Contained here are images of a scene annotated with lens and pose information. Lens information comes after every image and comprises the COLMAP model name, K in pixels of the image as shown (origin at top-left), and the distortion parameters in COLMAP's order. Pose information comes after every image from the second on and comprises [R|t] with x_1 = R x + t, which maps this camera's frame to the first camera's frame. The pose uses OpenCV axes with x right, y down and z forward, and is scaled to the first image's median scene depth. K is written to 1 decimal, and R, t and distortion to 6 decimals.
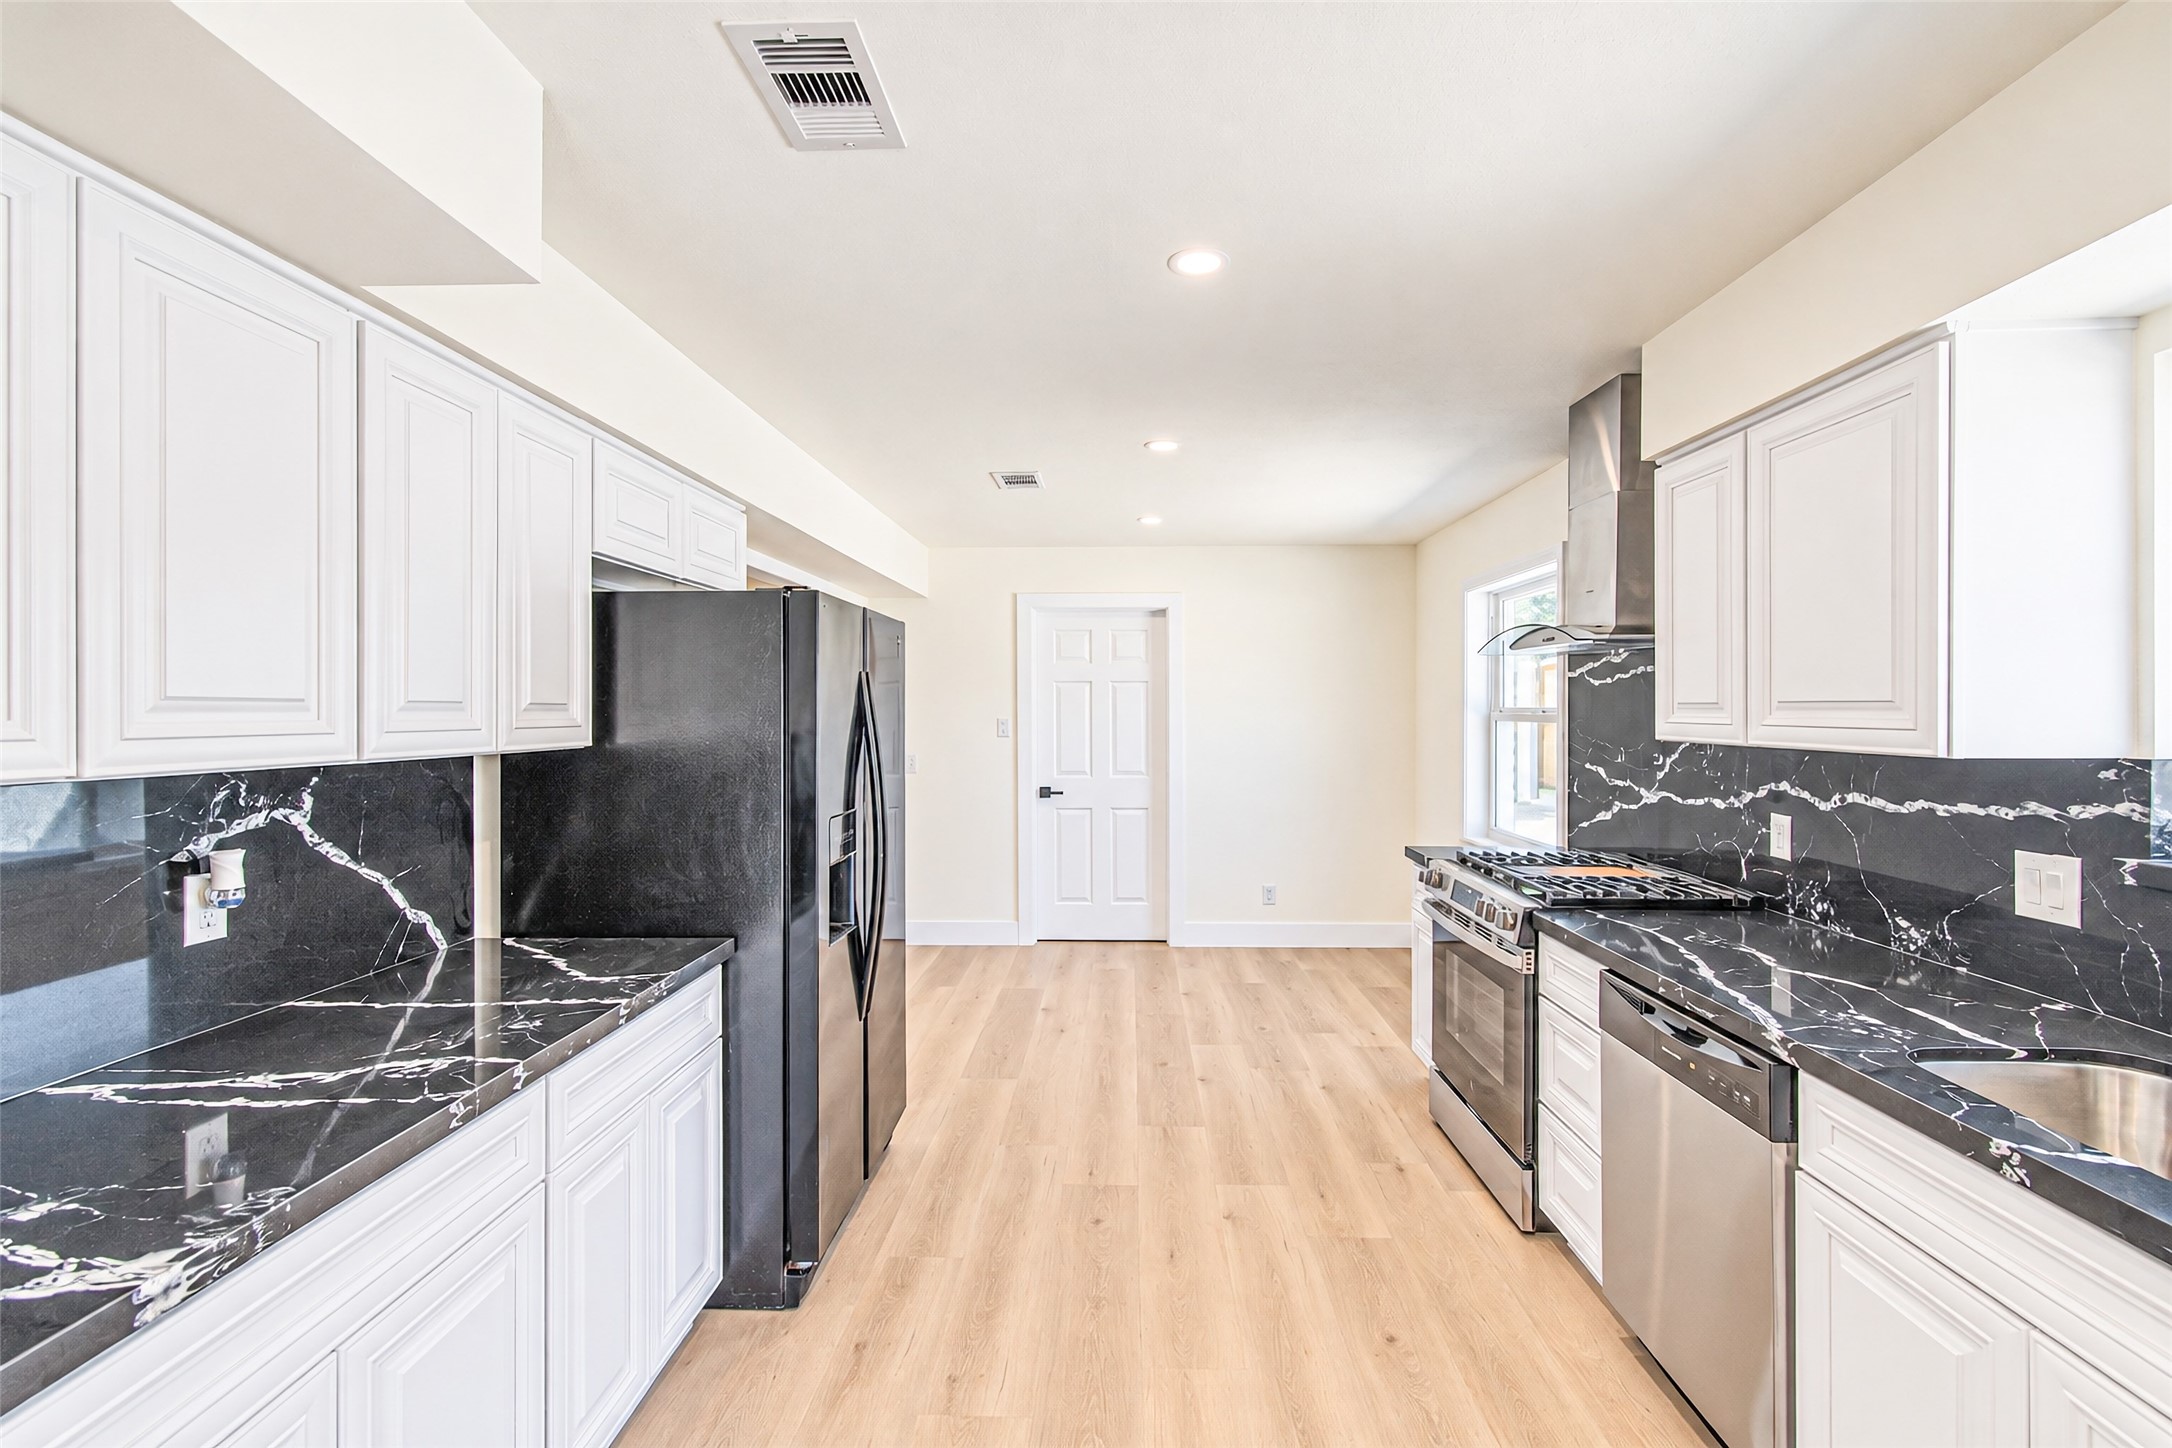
lens RADIAL K [[966.1, 0, 1074.4], [0, 966.1, 690.9], [0, 0, 1]] dist [-0.000238, -0.000126]
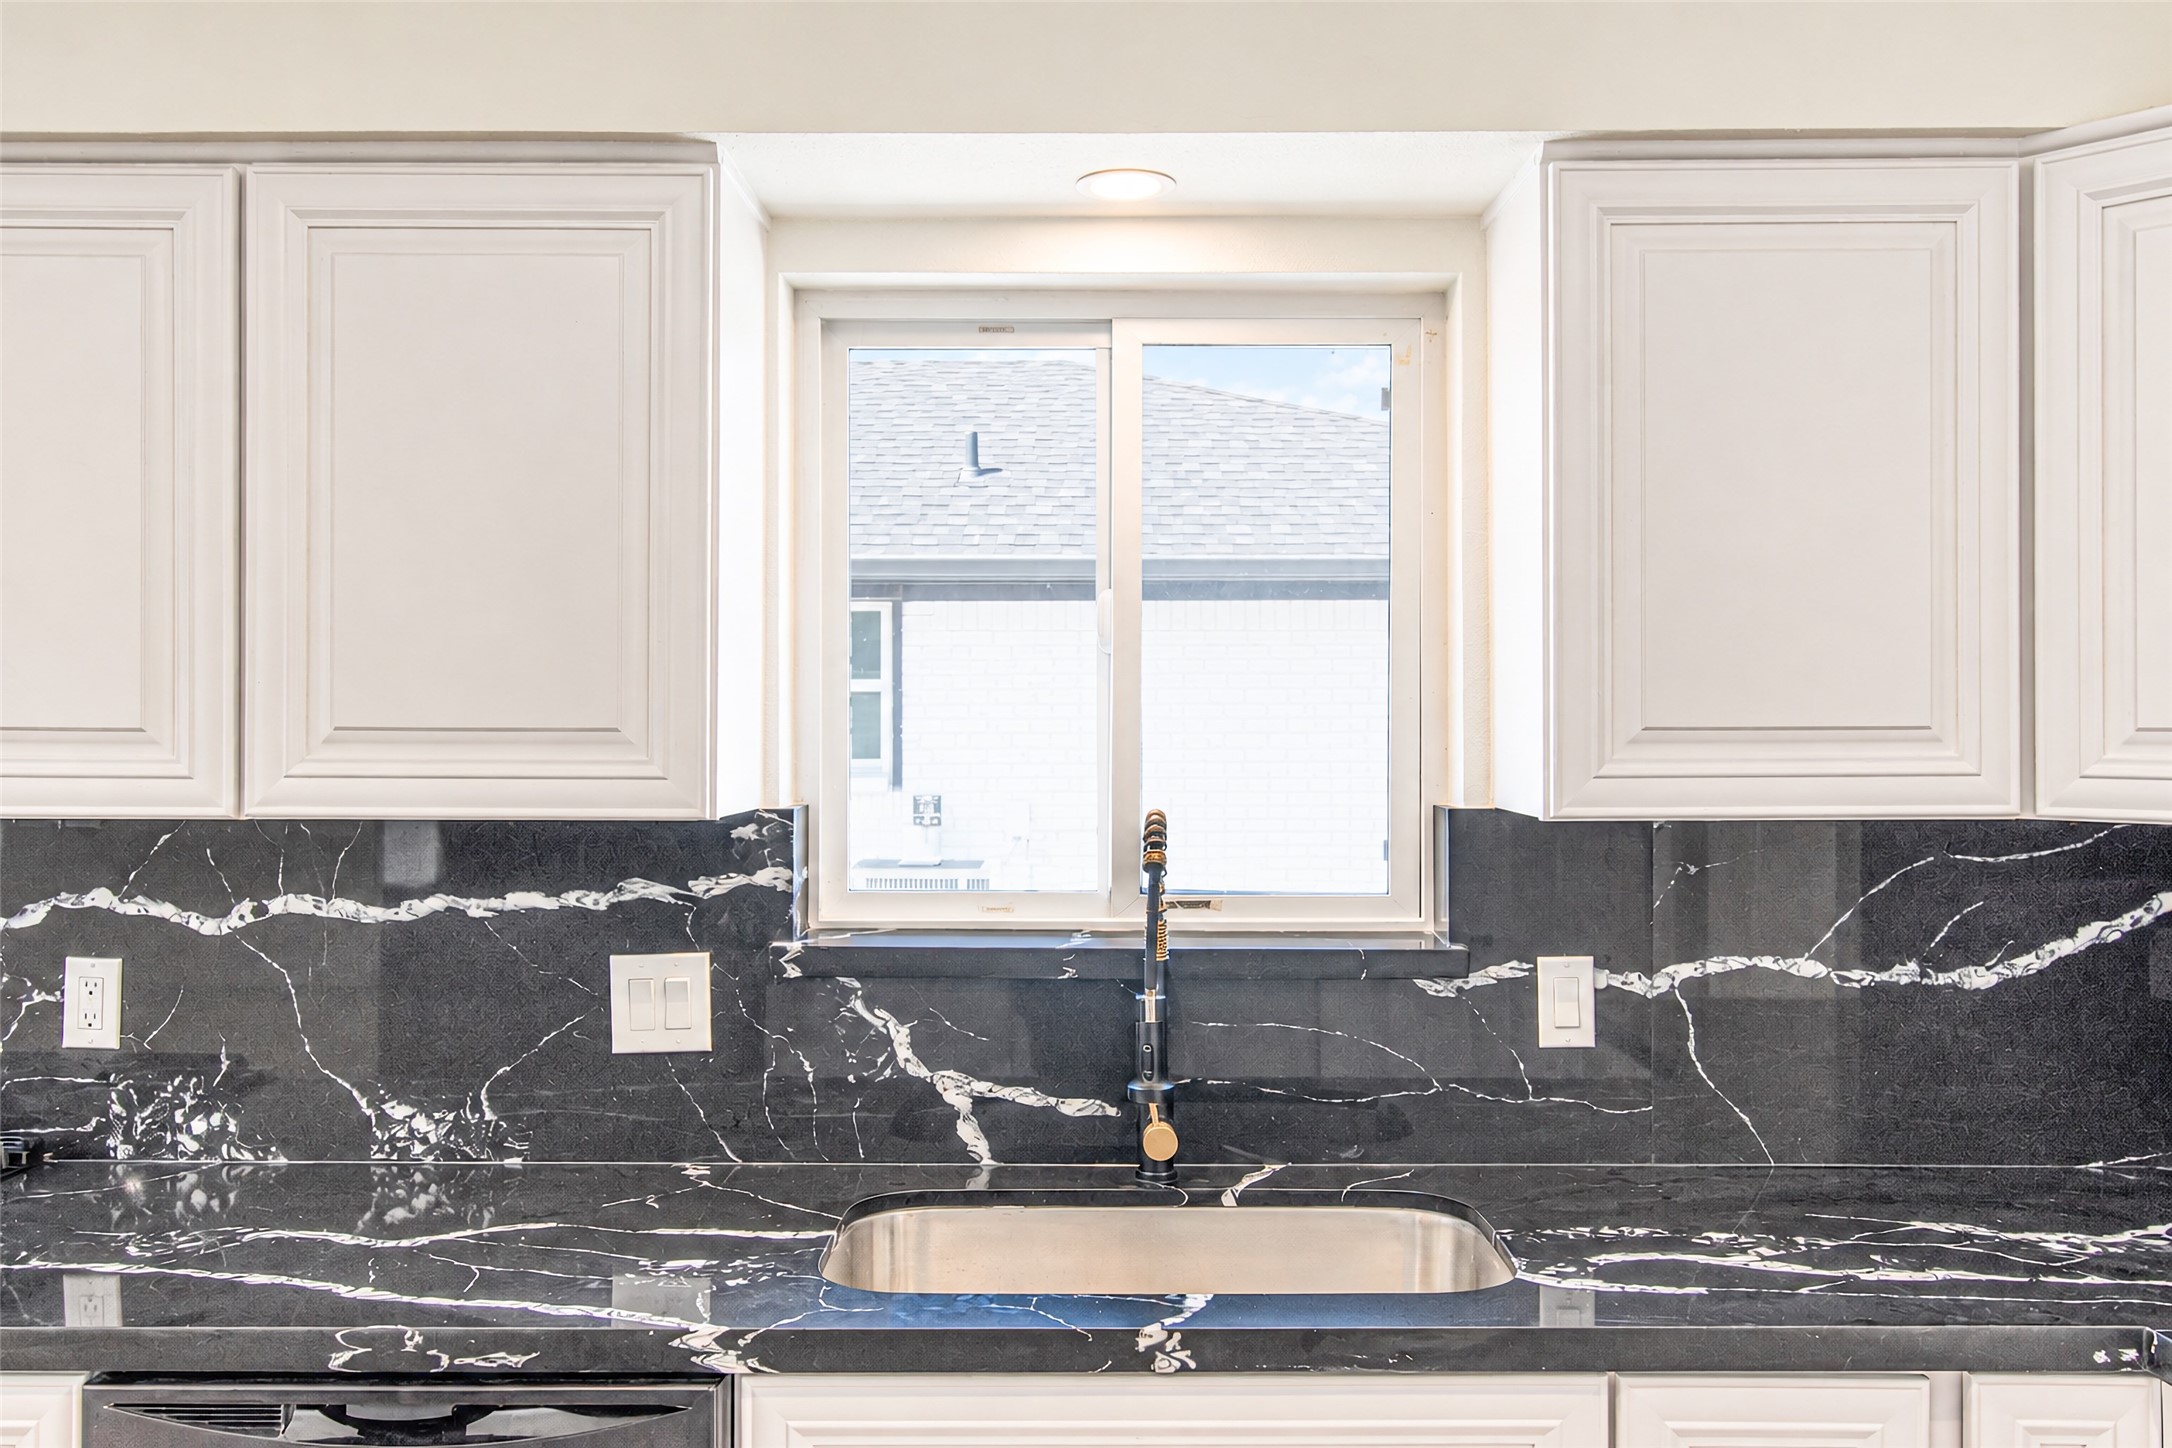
lens RADIAL K [[1853.2, 0, 1086.0], [0, 1853.2, 724.0], [0, 0, 1]] dist [0.012232, 0.009086]
pose [[-0.050839, 0.001595, 0.998706, -0.271861], [-0.022397, 0.999745, -0.002736, 0.002629], [-0.998456, -0.022507, -0.050791, 0.651782]]
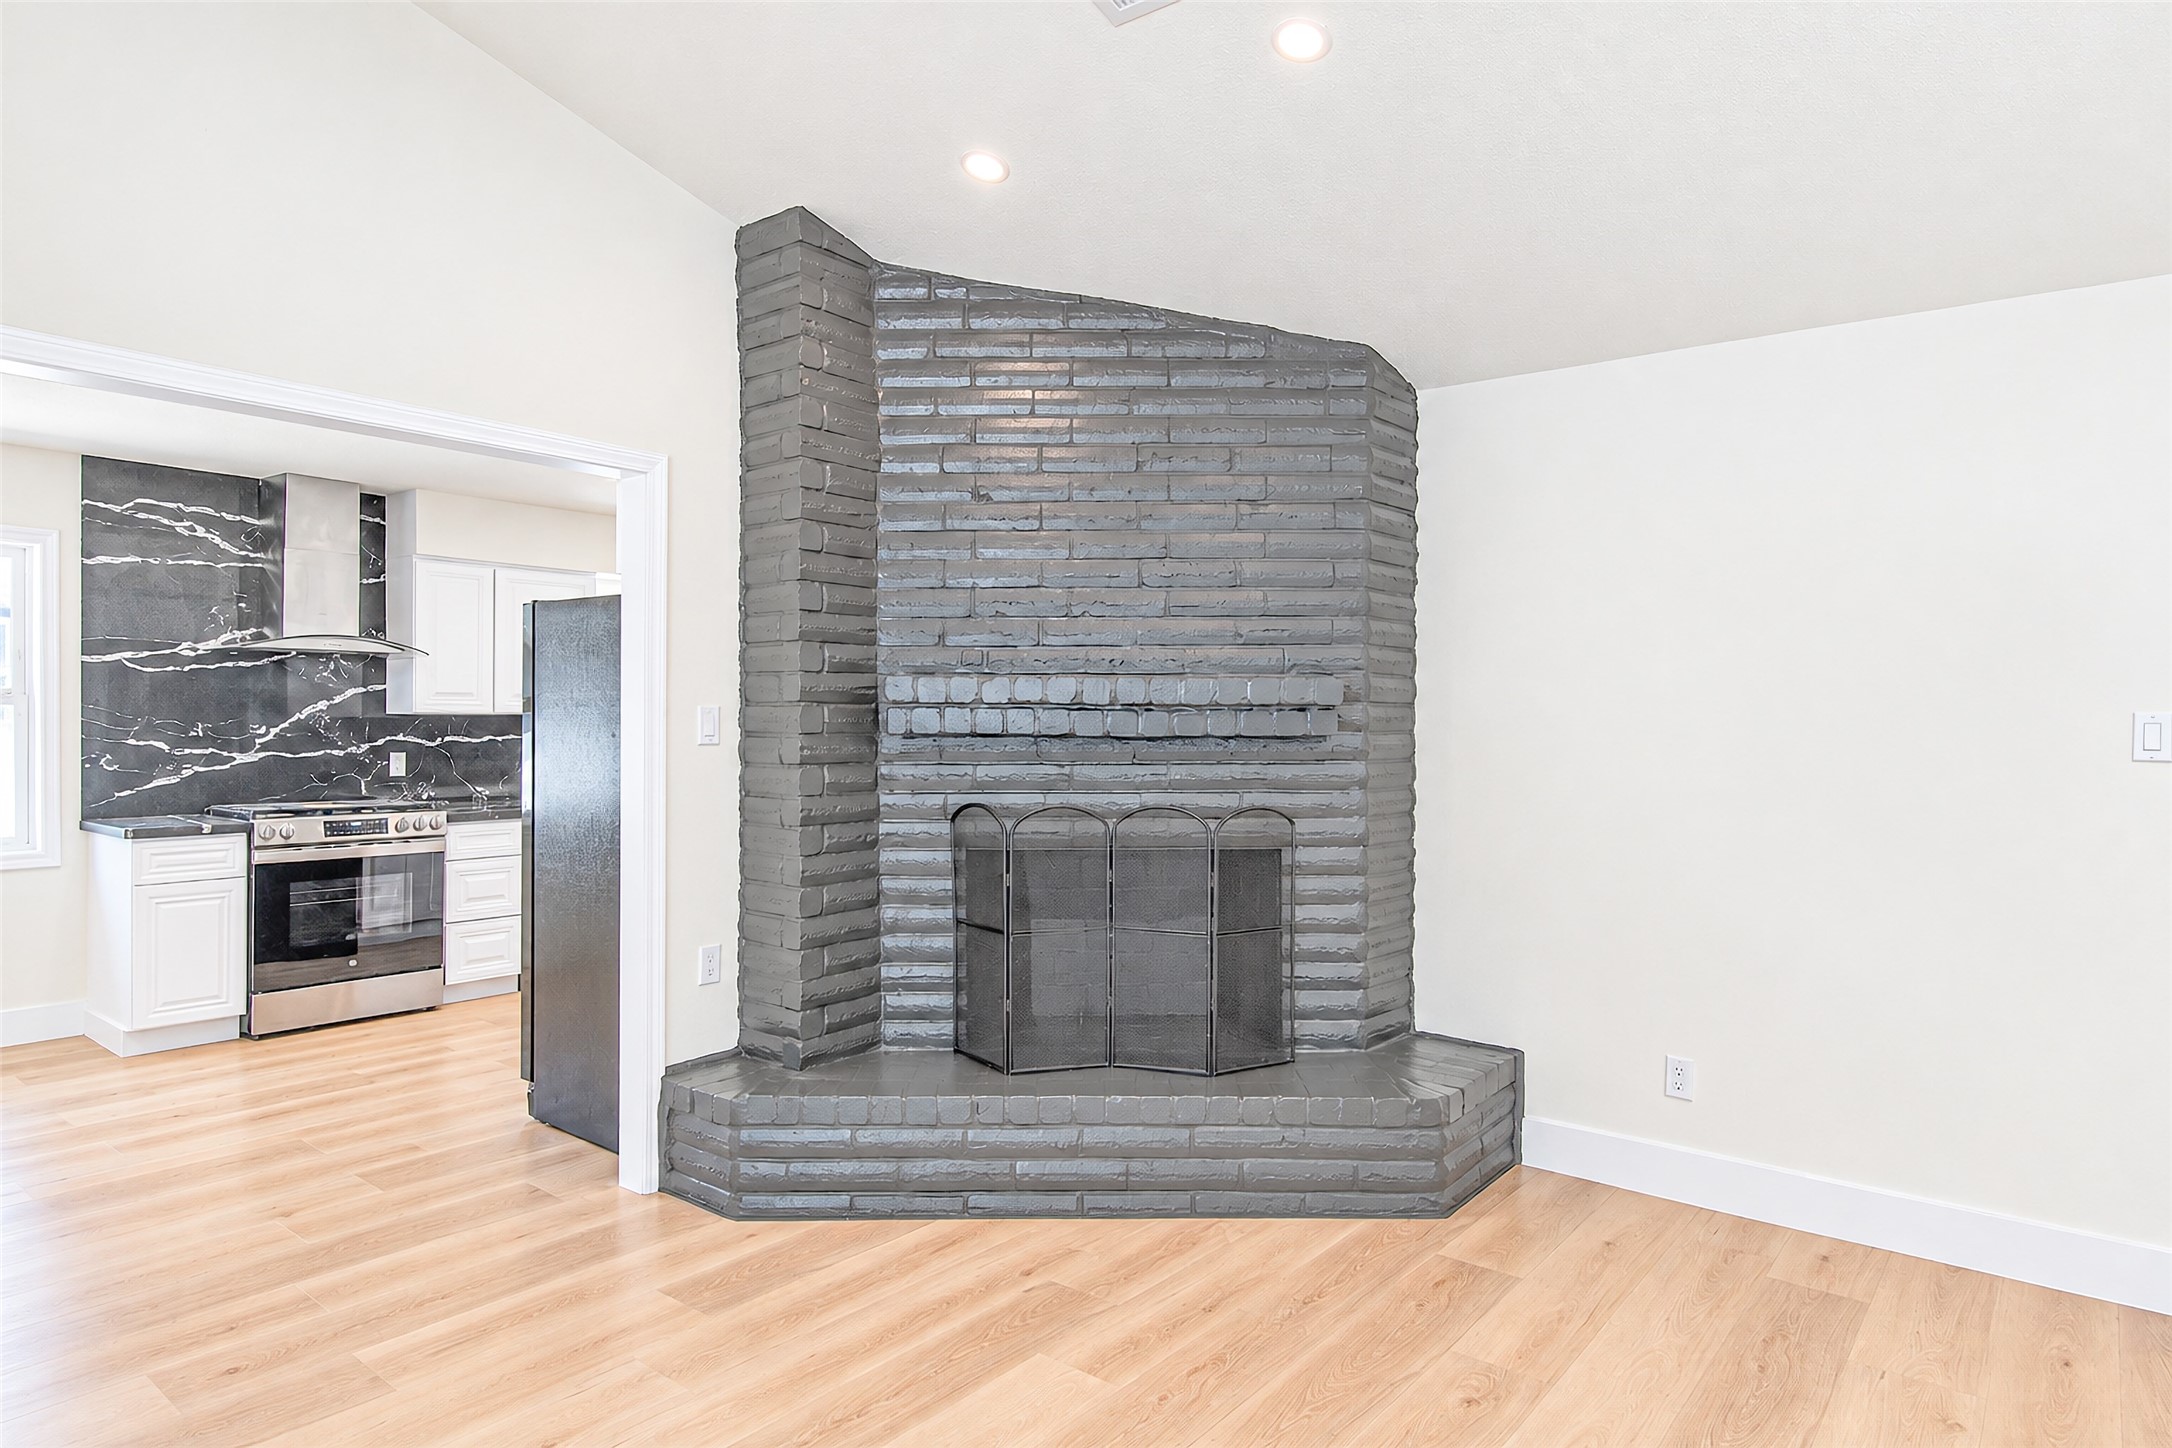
lens RADIAL K [[1234.6, 0, 1140.7], [0, 1234.6, 722.6], [0, 0, 1]] dist [-0.000301, -0.000308]
pose [[-0.810743, -0.026340, 0.584810, -2.164876], [-0.030724, 0.999525, 0.002425, 0.024365], [-0.584596, -0.016002, -0.811167, 2.481812]]
